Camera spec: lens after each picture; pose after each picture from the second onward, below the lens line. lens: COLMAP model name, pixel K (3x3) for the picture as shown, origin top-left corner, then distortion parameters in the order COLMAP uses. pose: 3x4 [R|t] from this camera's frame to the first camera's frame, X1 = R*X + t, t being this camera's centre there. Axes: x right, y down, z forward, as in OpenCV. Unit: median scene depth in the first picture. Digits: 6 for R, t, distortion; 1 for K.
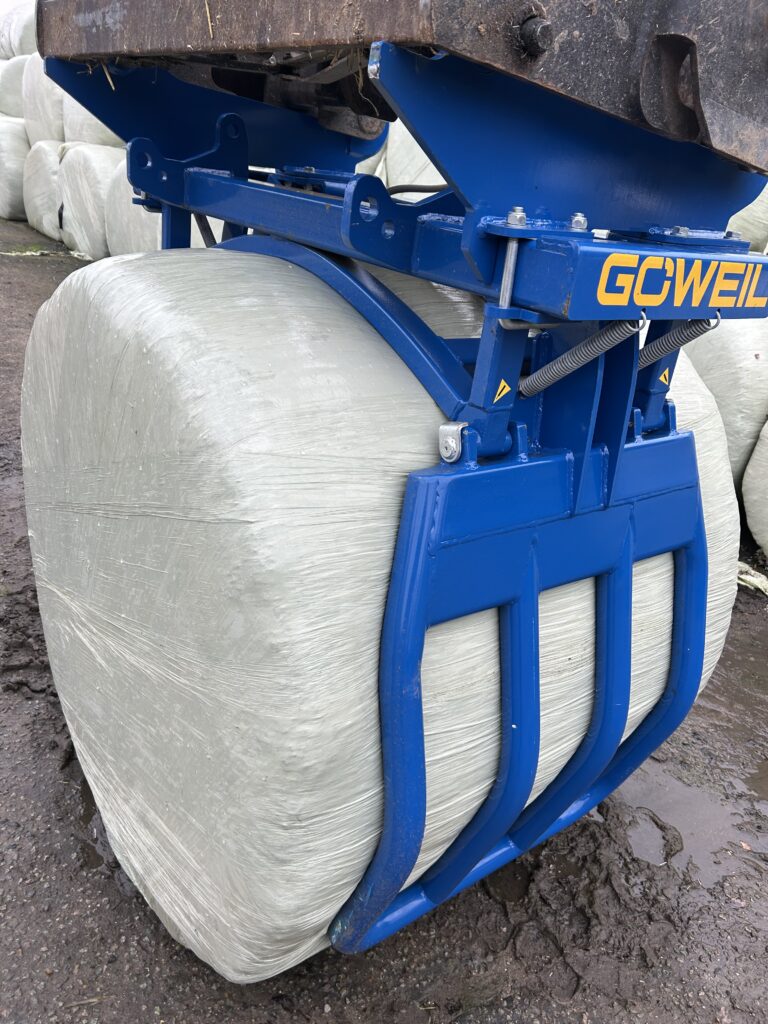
lens RADIAL K [[775.5, 0, 384.0], [0, 775.5, 512.0], [0, 0, 1]] dist [0.021881, -0.003258]
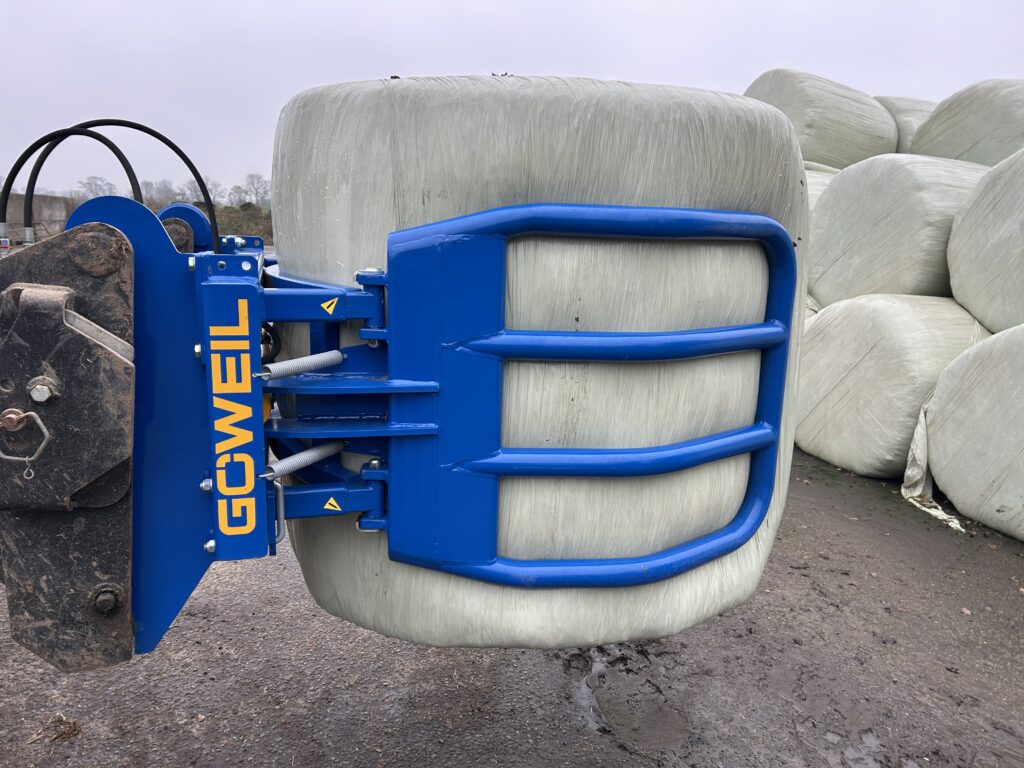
lens RADIAL K [[769.4, 0, 513.4], [0, 769.4, 406.6], [0, 0, 1]] dist [0.048359, -0.049524]
pose [[0.080803, -0.619418, -0.780892, 1.414945], [0.974885, 0.212241, -0.067478, 0.227235], [0.207534, -0.755827, 0.621011, 0.328400]]
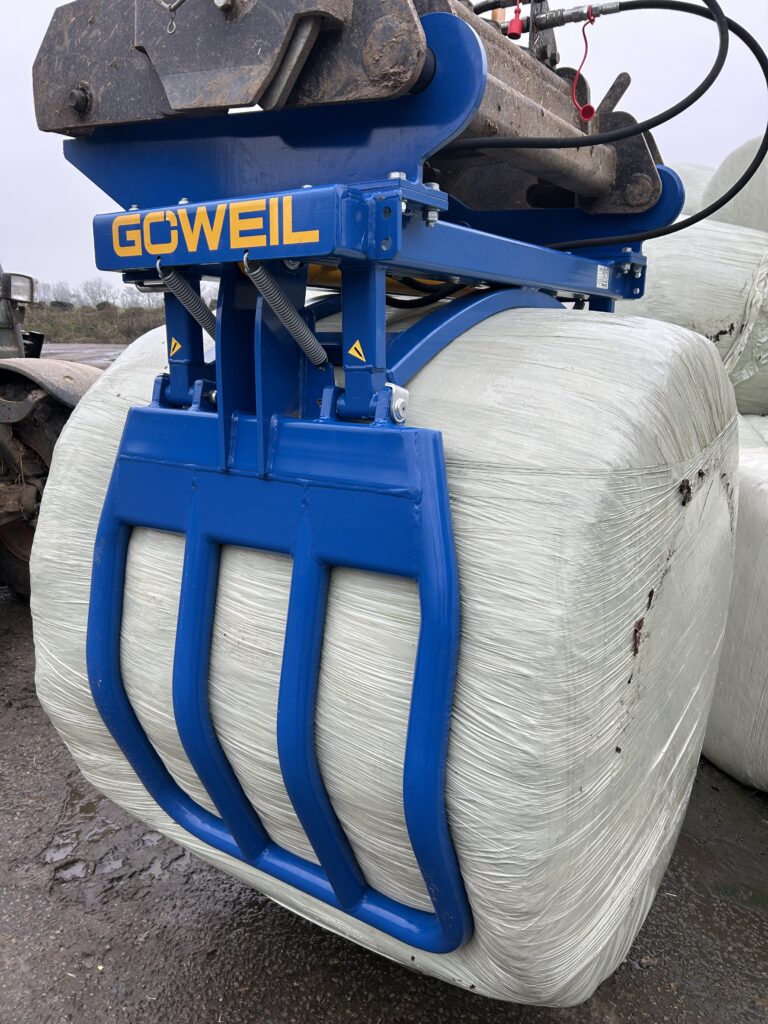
lens RADIAL K [[769.4, 0, 381.0], [0, 769.4, 516.0], [0, 0, 1]] dist [0.049949, -0.040961]
pose [[0.315172, 0.081161, -0.945558, 1.492663], [-0.349946, 0.936066, -0.036297, 0.029161], [0.882159, 0.342334, 0.323424, 0.992249]]
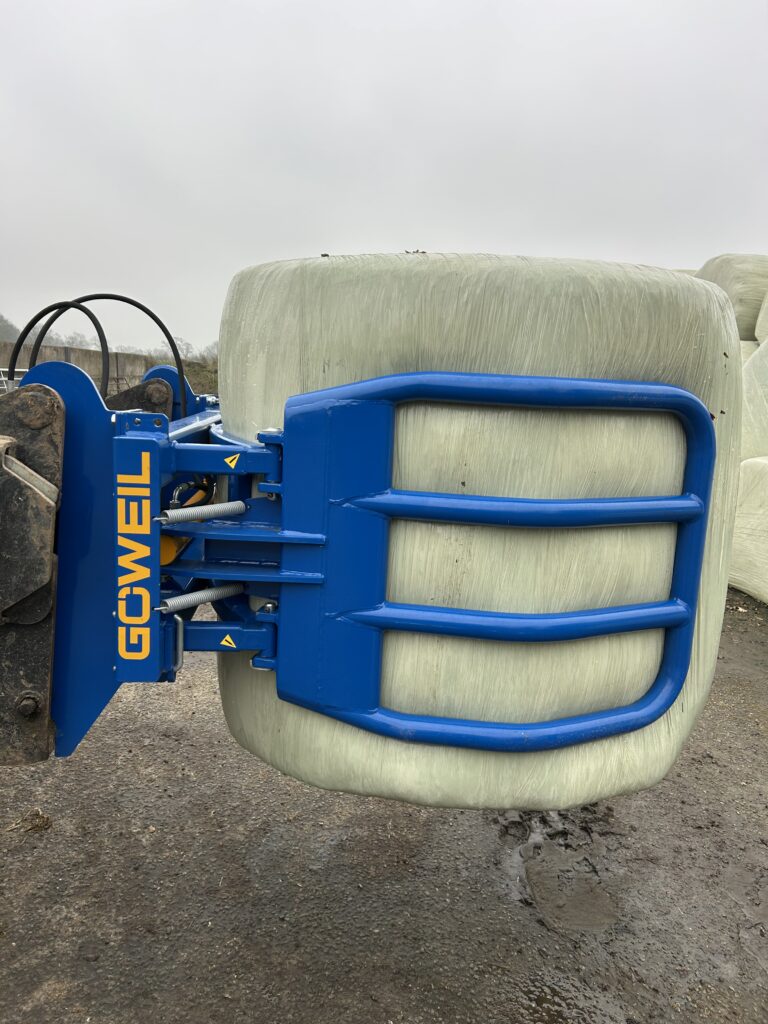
lens RADIAL K [[765.2, 0, 383.3], [0, 765.2, 528.5], [0, 0, 1]] dist [0.034719, -0.039278]
pose [[-0.041918, -0.653354, -0.755891, 1.468501], [0.922287, 0.265641, -0.280752, 0.507601], [0.384226, -0.708917, 0.591445, 0.374570]]
